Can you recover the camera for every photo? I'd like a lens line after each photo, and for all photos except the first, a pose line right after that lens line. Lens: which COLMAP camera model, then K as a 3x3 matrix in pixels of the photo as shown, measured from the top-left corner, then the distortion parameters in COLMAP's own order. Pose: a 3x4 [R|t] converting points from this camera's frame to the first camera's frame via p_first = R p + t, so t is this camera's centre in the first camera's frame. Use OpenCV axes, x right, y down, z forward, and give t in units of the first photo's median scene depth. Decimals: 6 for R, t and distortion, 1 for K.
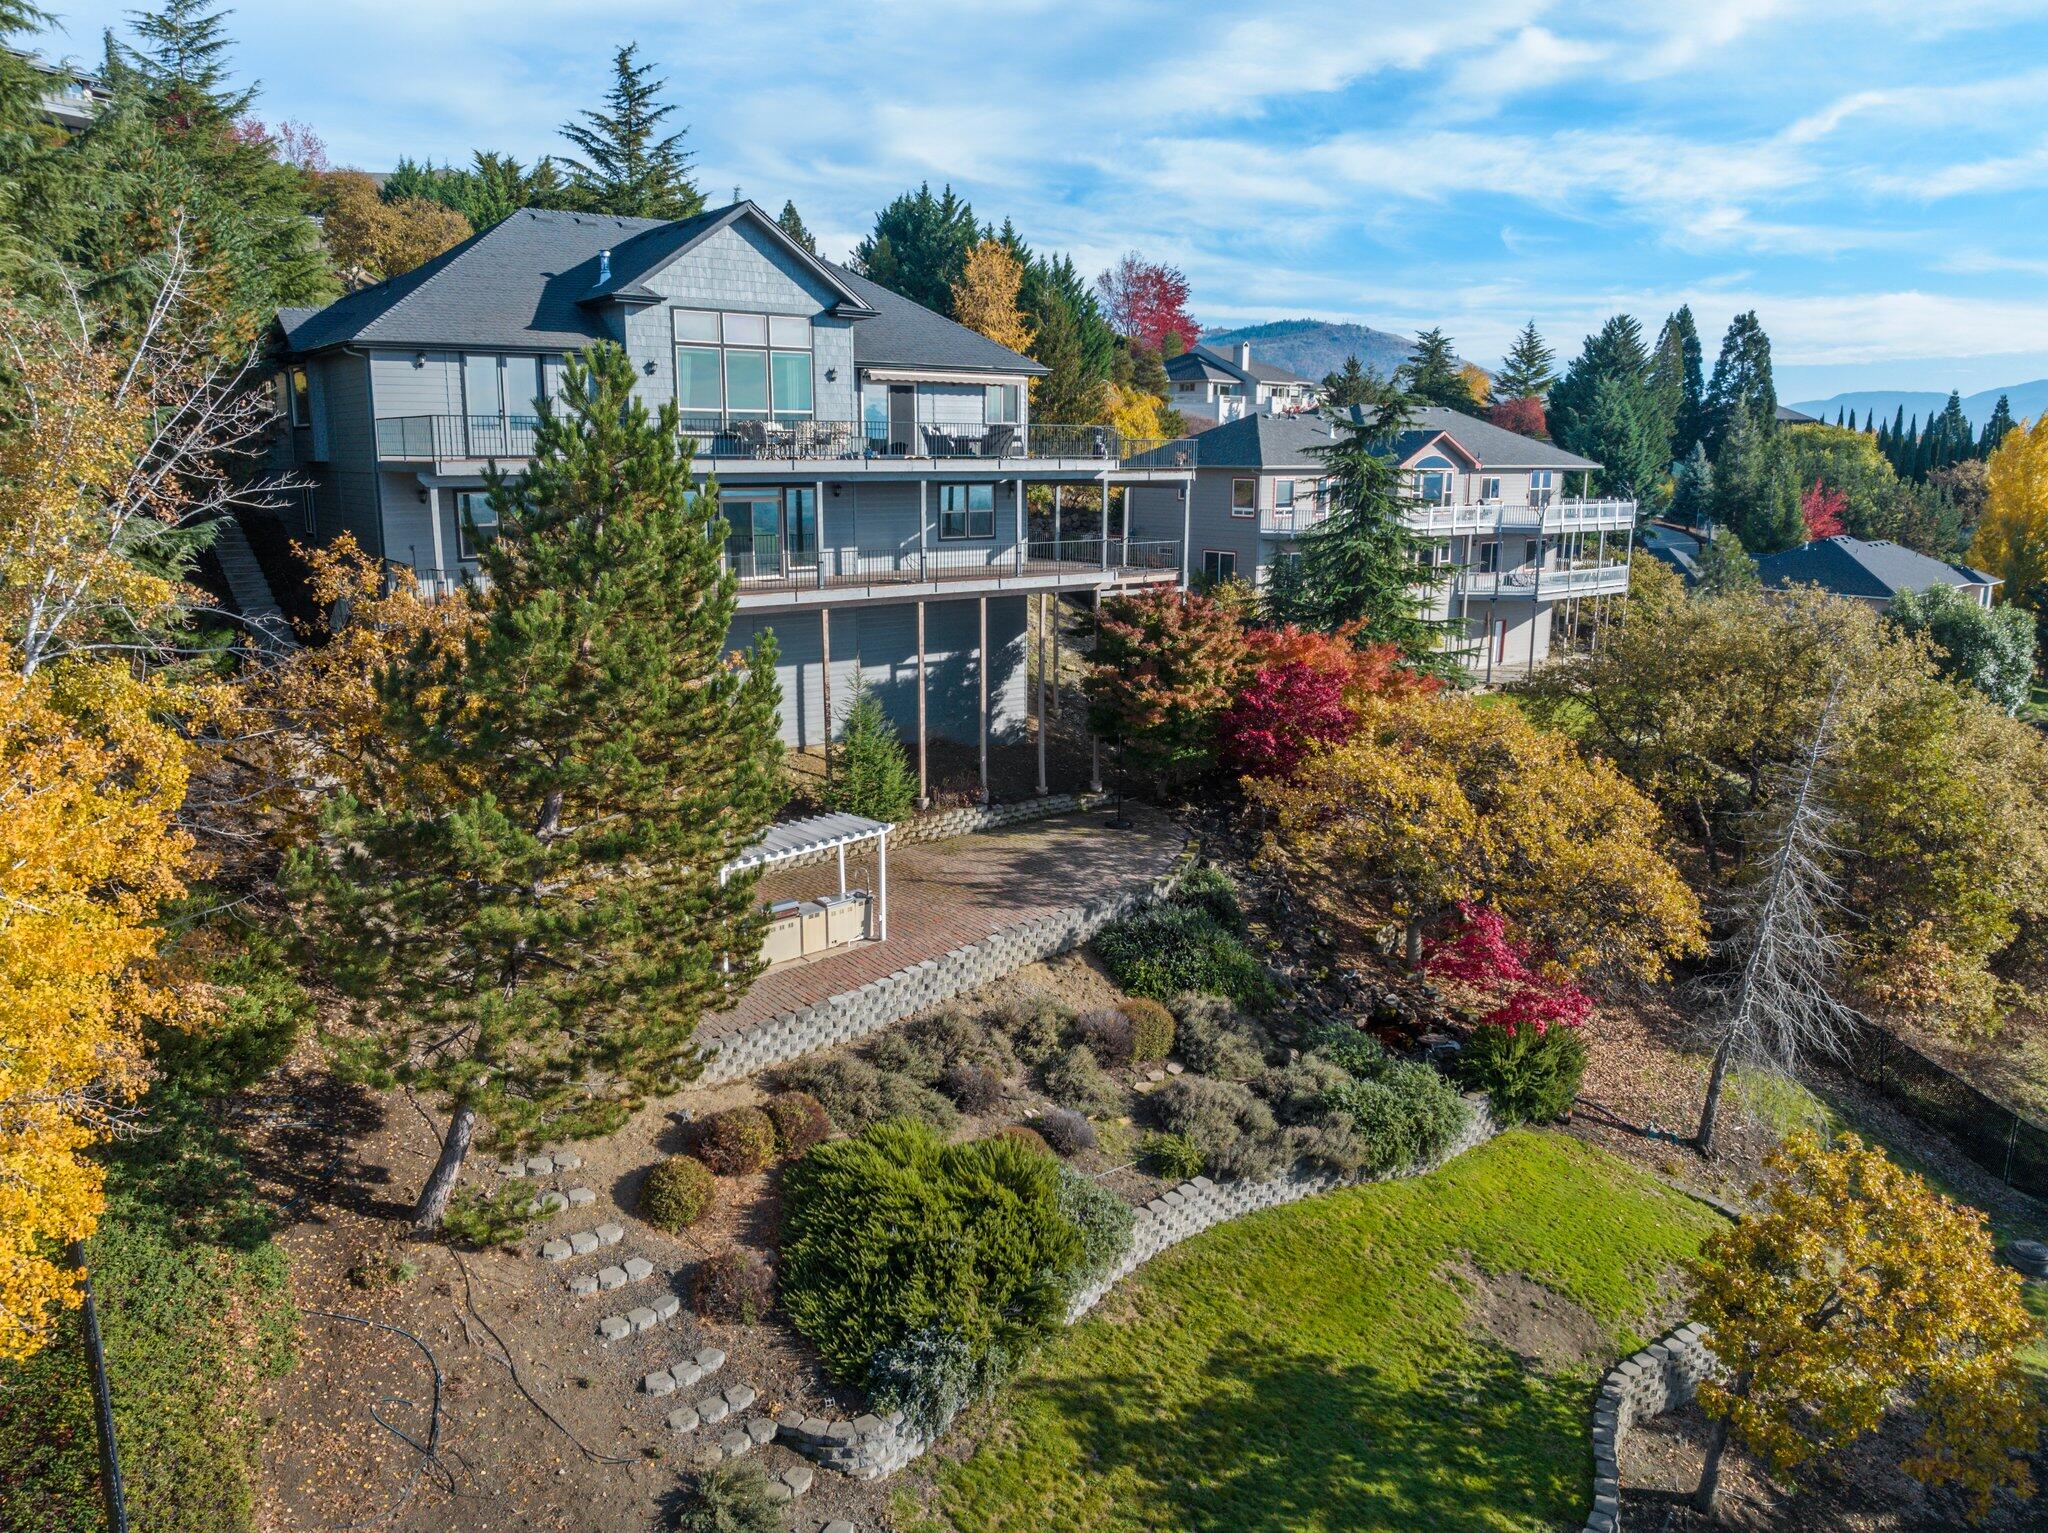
lens RADIAL K [[1433.6, 0, 1022.5], [0, 1433.6, 764.8], [0, 0, 1]] dist [0.000184, 0.000001]
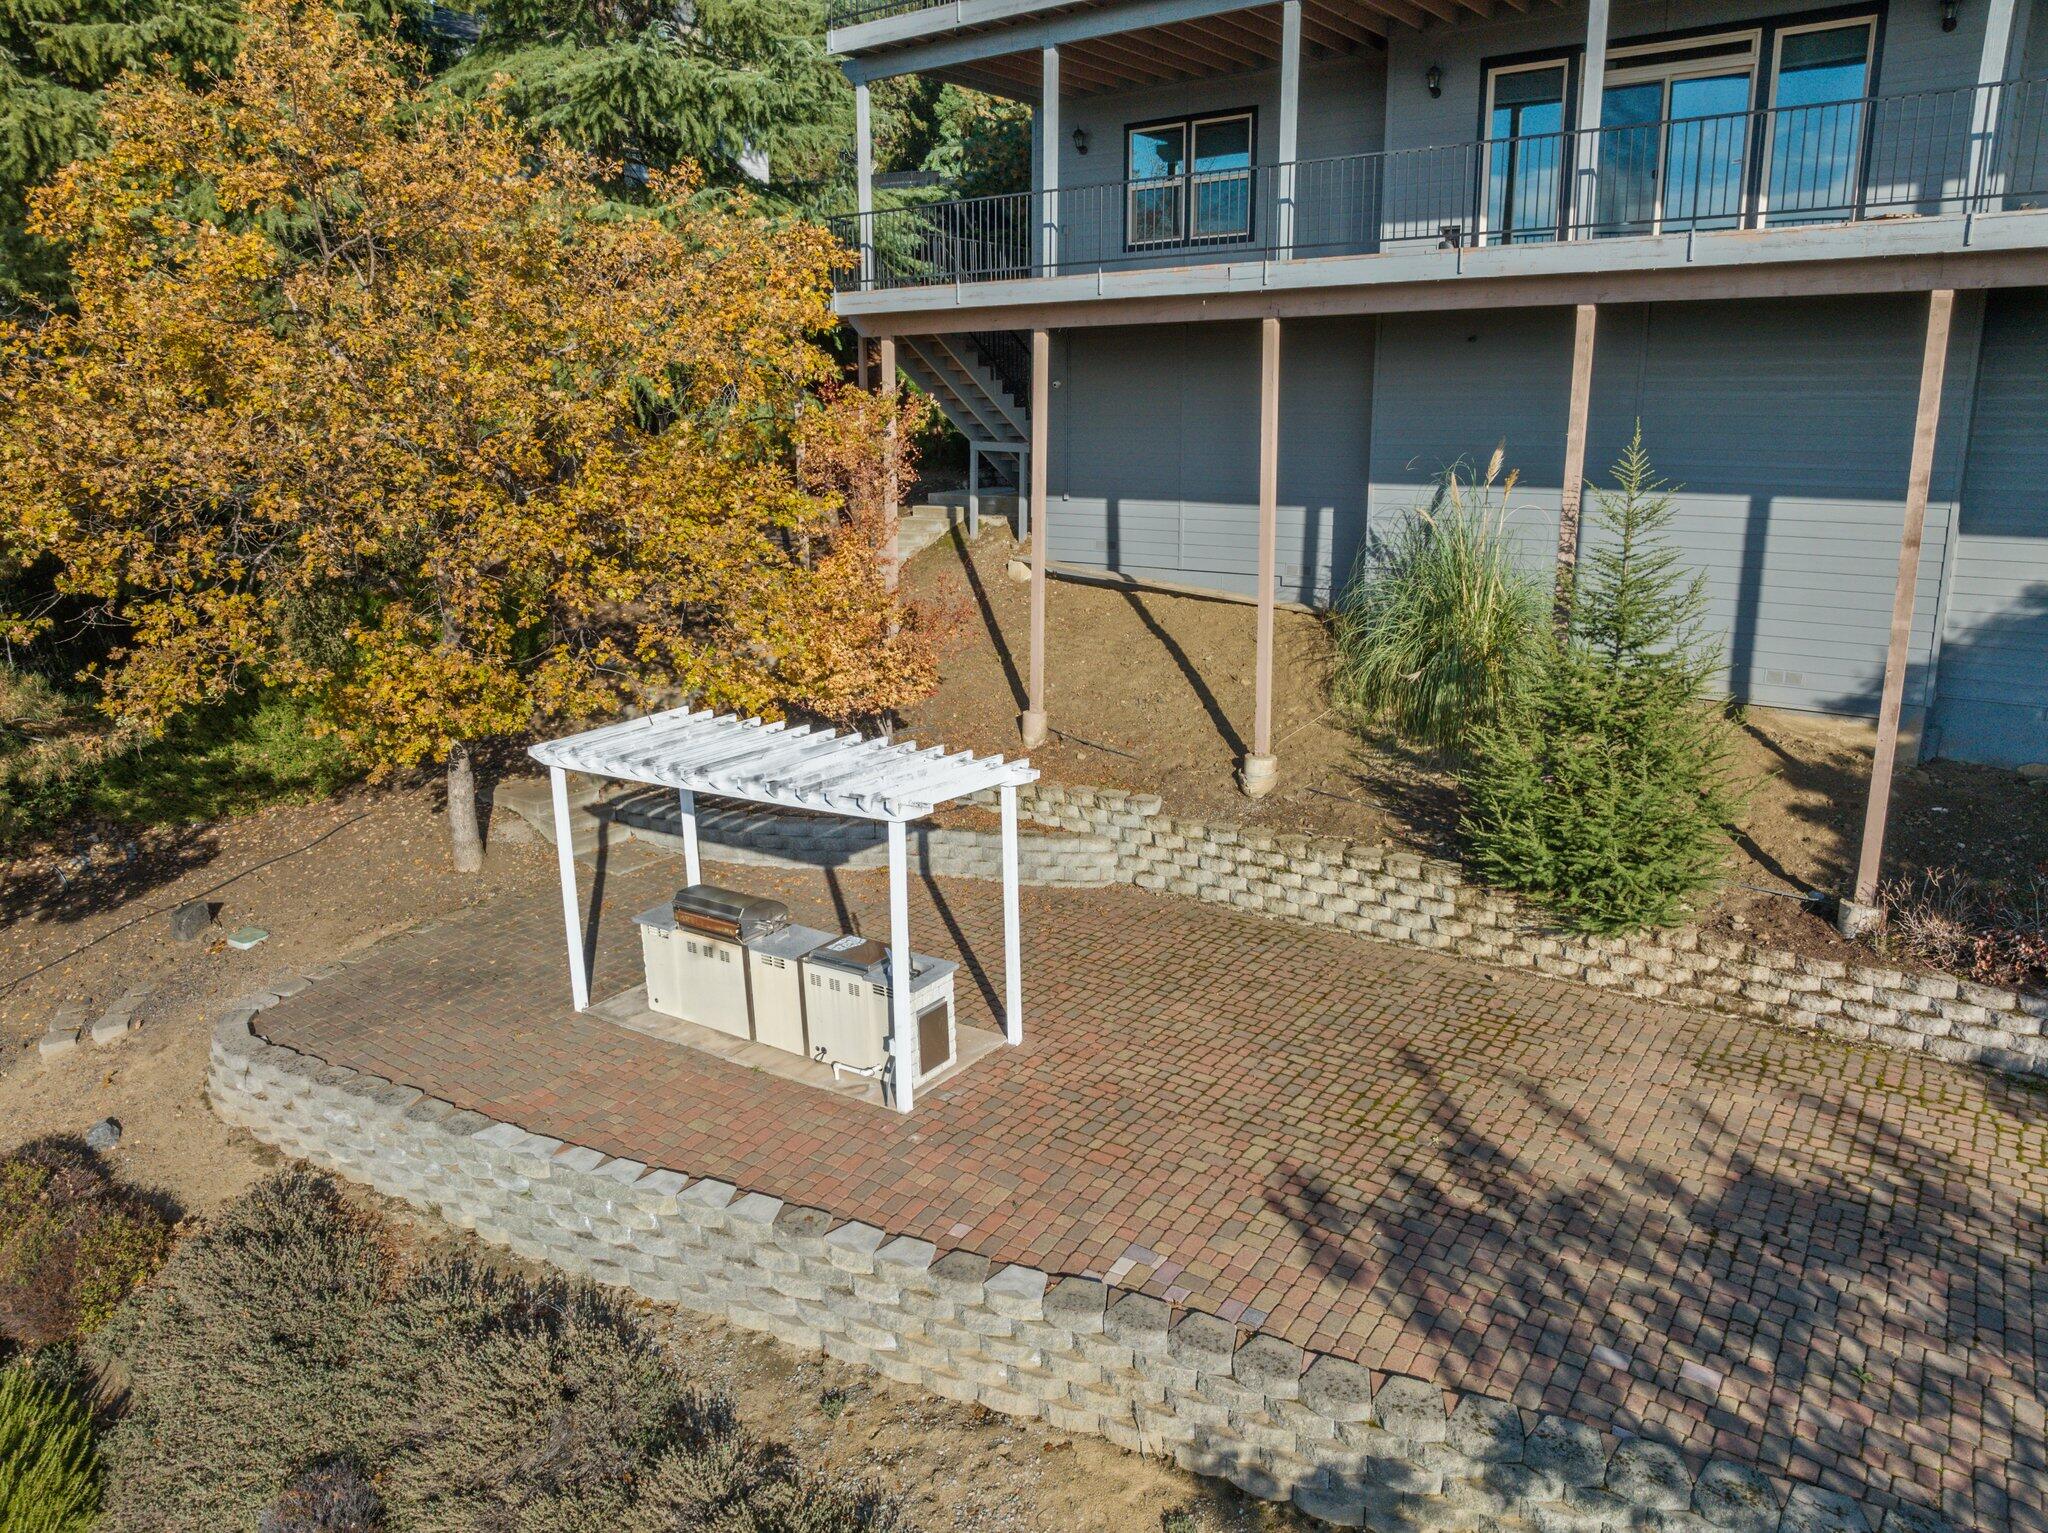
lens RADIAL K [[1469.6, 0, 1025.2], [0, 1469.6, 768.0], [0, 0, 1]] dist [-0.004566, -0.001057]
pose [[0.280487, 0.221334, -0.933990, 0.204783], [-0.216495, 0.962565, 0.163090, -0.022638], [0.935124, 0.156460, 0.317905, 0.791367]]
